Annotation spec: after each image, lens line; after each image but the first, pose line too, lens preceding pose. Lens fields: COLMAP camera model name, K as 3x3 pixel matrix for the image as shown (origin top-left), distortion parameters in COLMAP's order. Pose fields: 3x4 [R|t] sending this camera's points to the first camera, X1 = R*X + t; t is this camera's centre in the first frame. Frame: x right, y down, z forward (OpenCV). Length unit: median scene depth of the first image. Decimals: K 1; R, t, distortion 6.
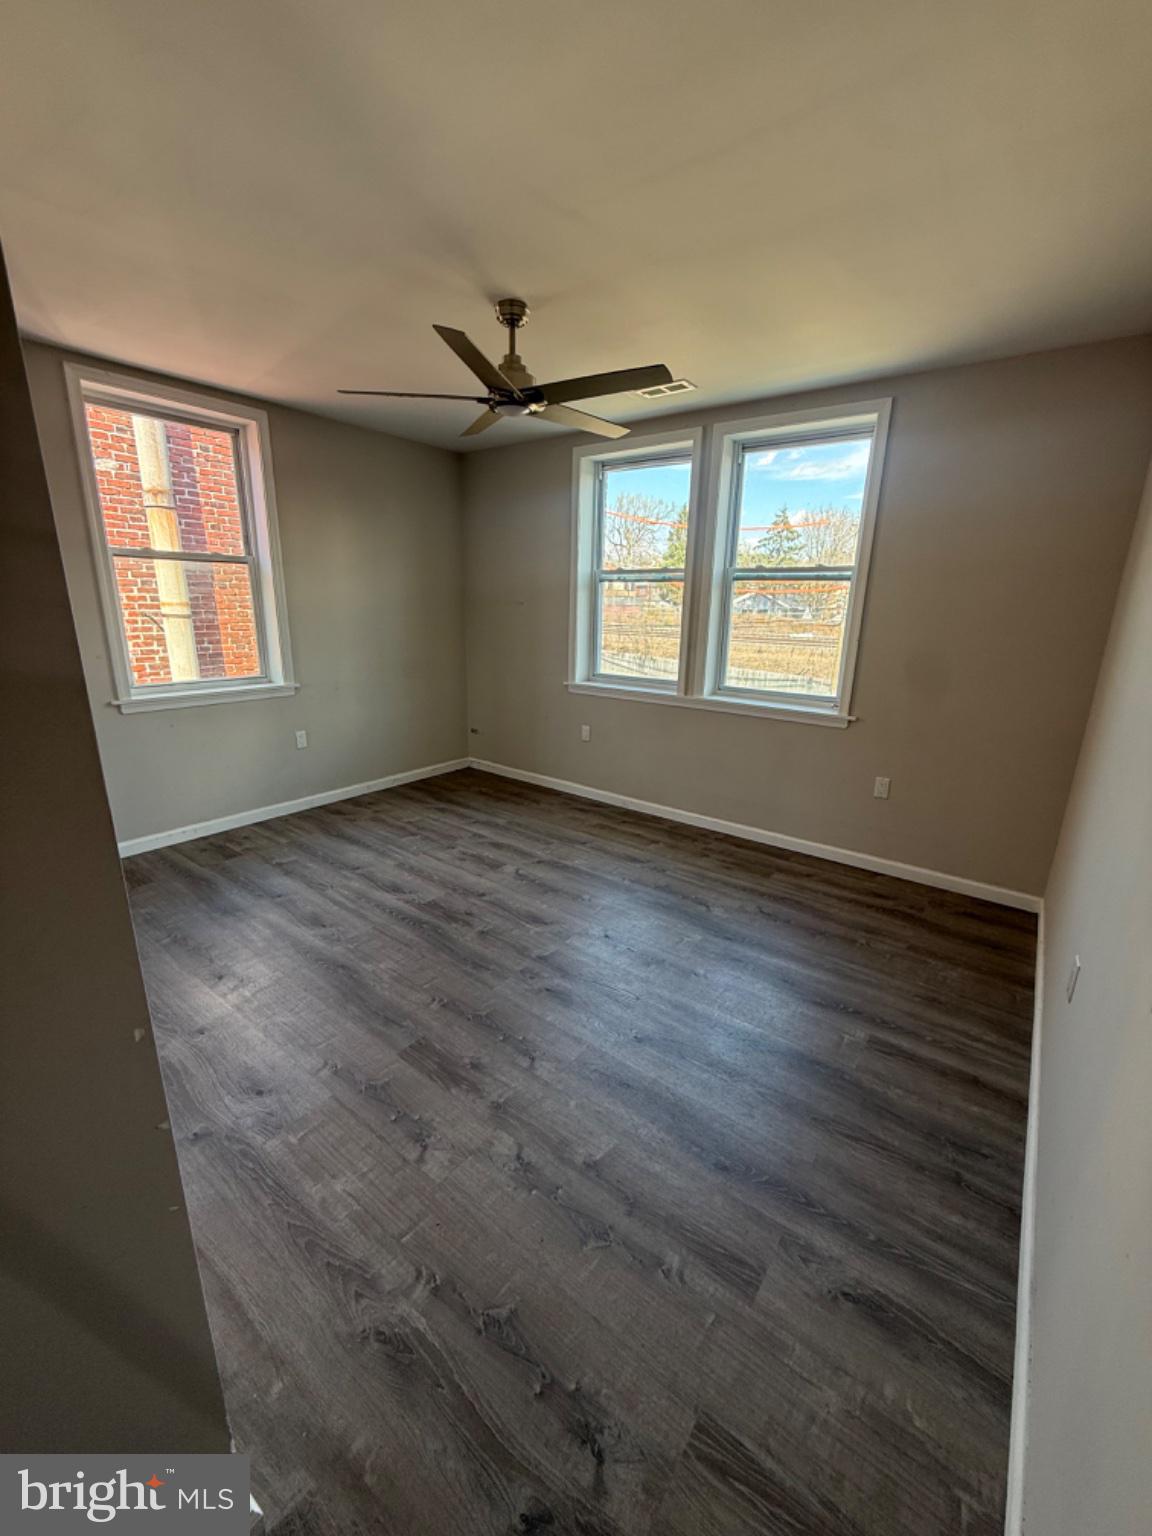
lens RADIAL K [[610.9, 0, 577.4], [0, 610.9, 764.2], [0, 0, 1]] dist [-0.000741, 0.000382]
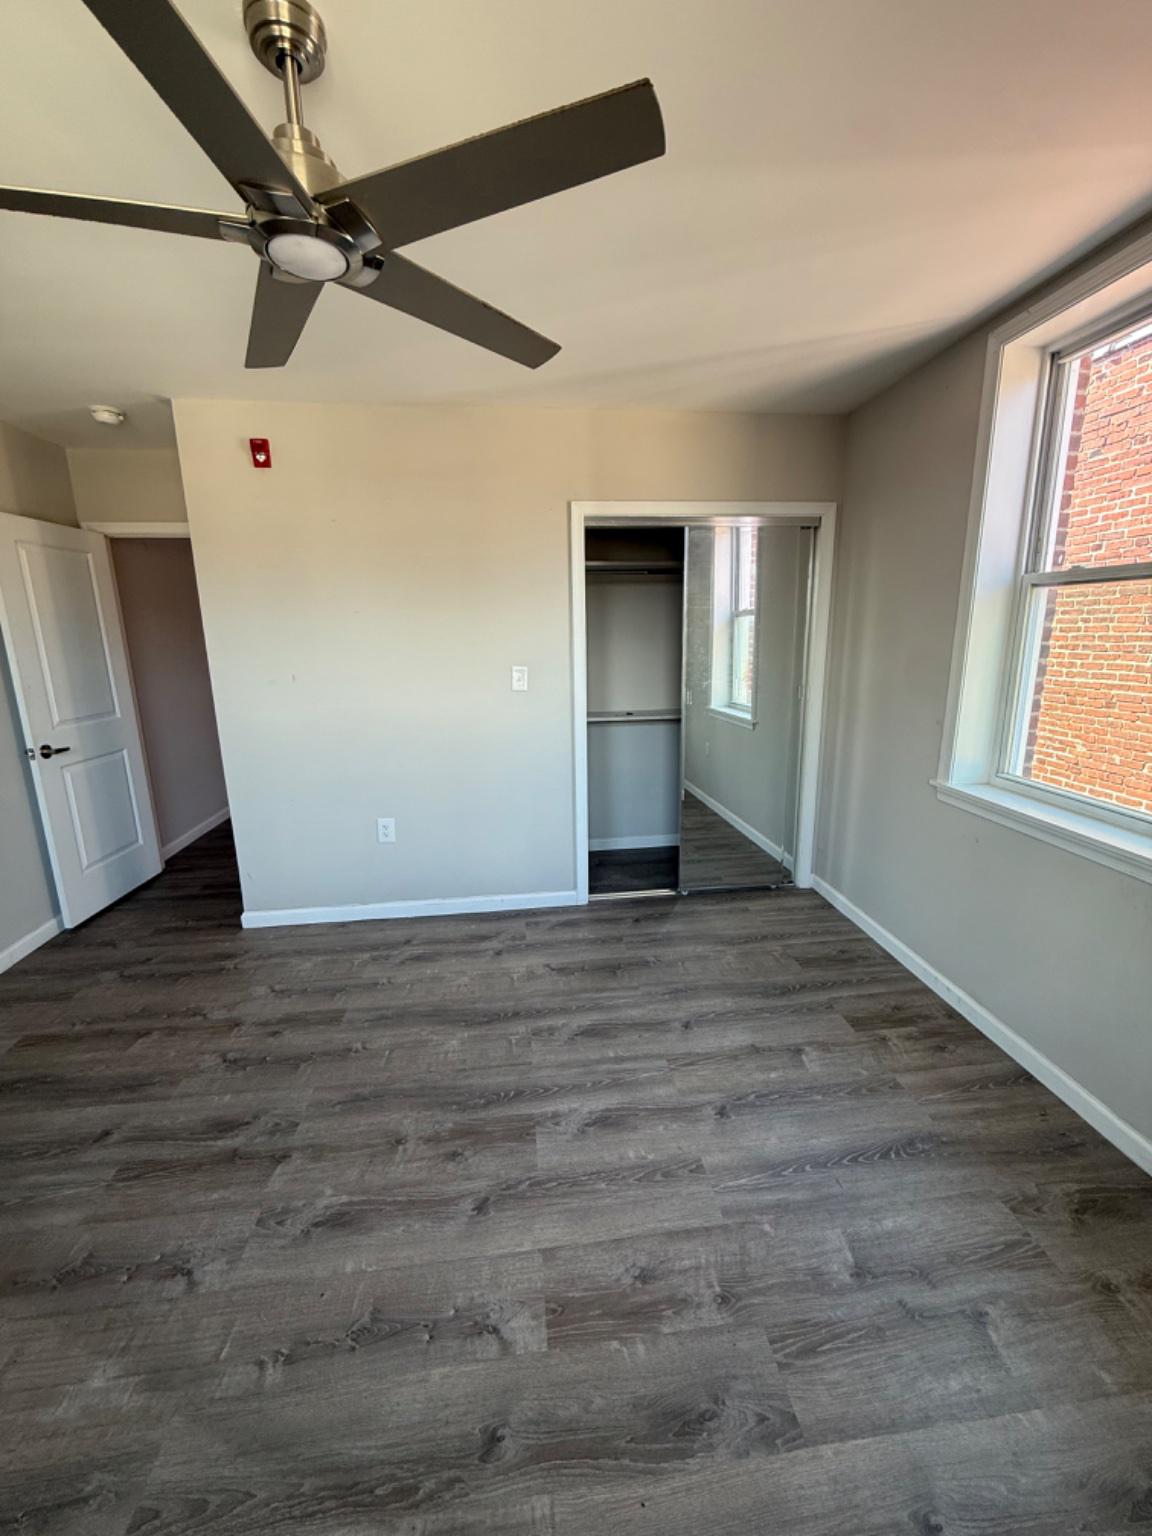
lens RADIAL K [[610.9, 0, 577.4], [0, 610.9, 764.2], [0, 0, 1]] dist [-0.000741, 0.000382]
pose [[-0.726840, 0.139767, -0.672435, 0.080035], [-0.177713, 0.907458, 0.380708, -0.327228], [0.663417, 0.396214, -0.634738, 1.158815]]
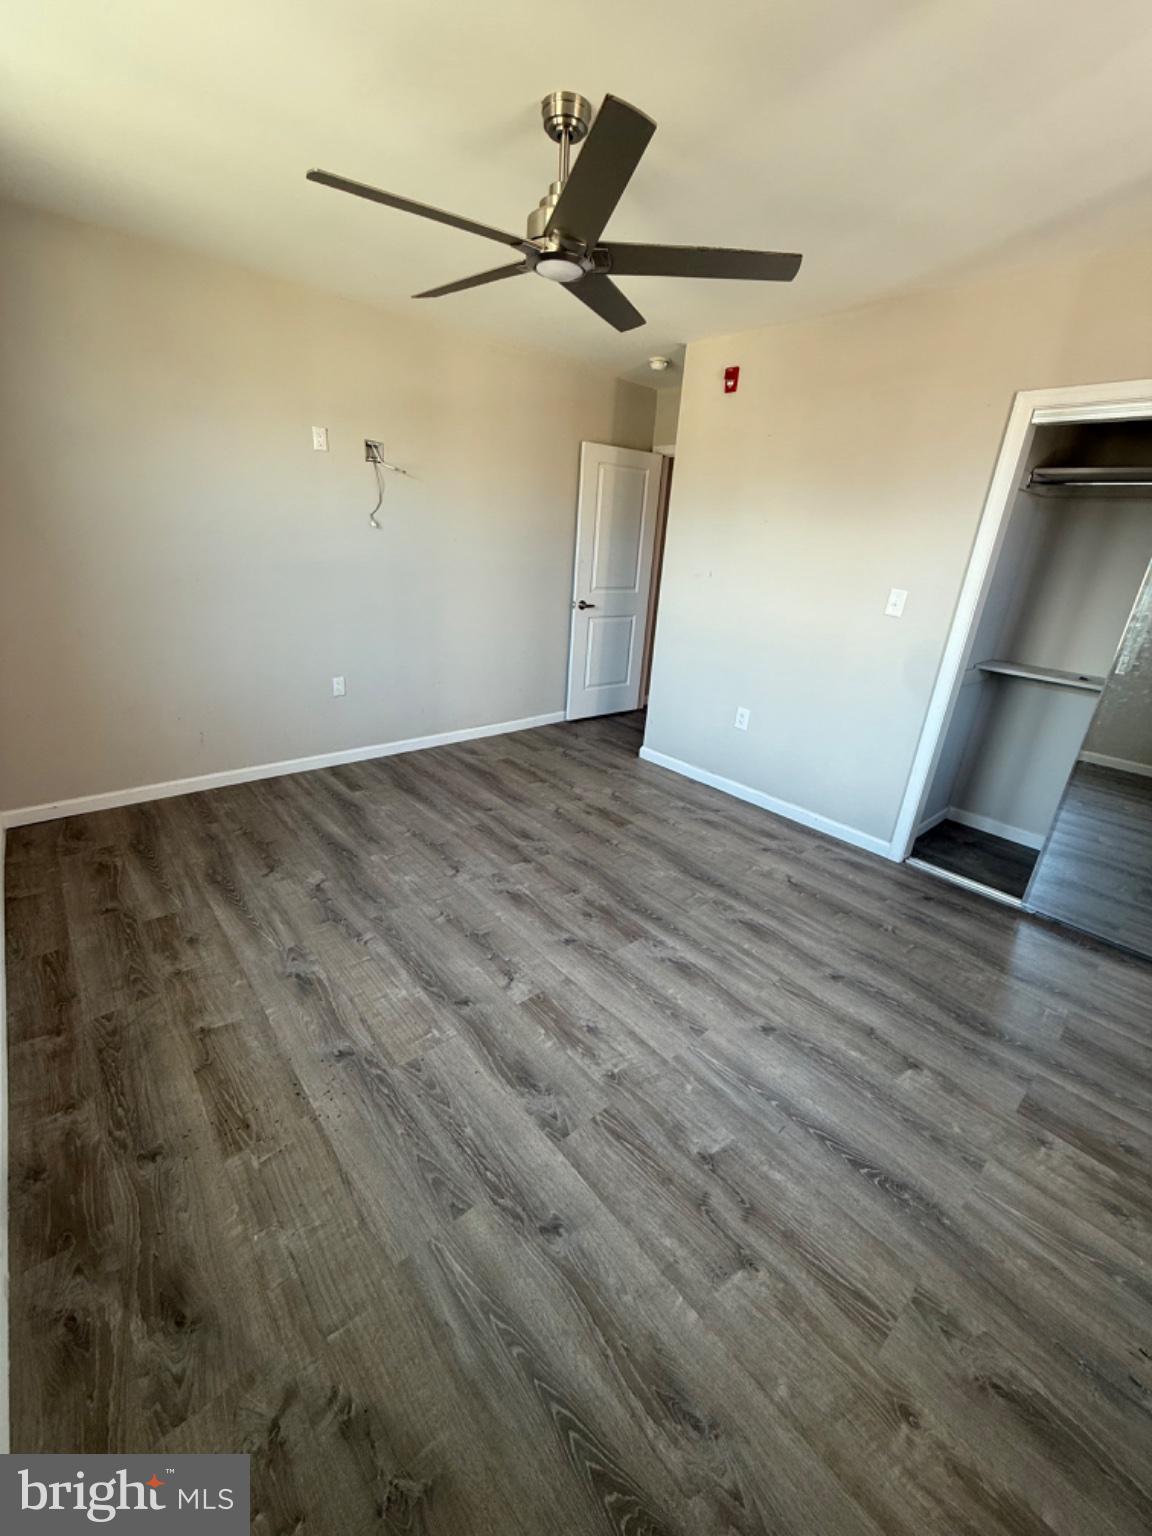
lens RADIAL K [[610.9, 0, 577.4], [0, 610.9, 764.2], [0, 0, 1]] dist [-0.000741, 0.000382]
pose [[-0.973928, -0.150979, 0.169323, -0.245978], [-0.023168, 0.808671, 0.587805, -0.391703], [-0.225673, 0.568557, -0.791085, 1.383708]]
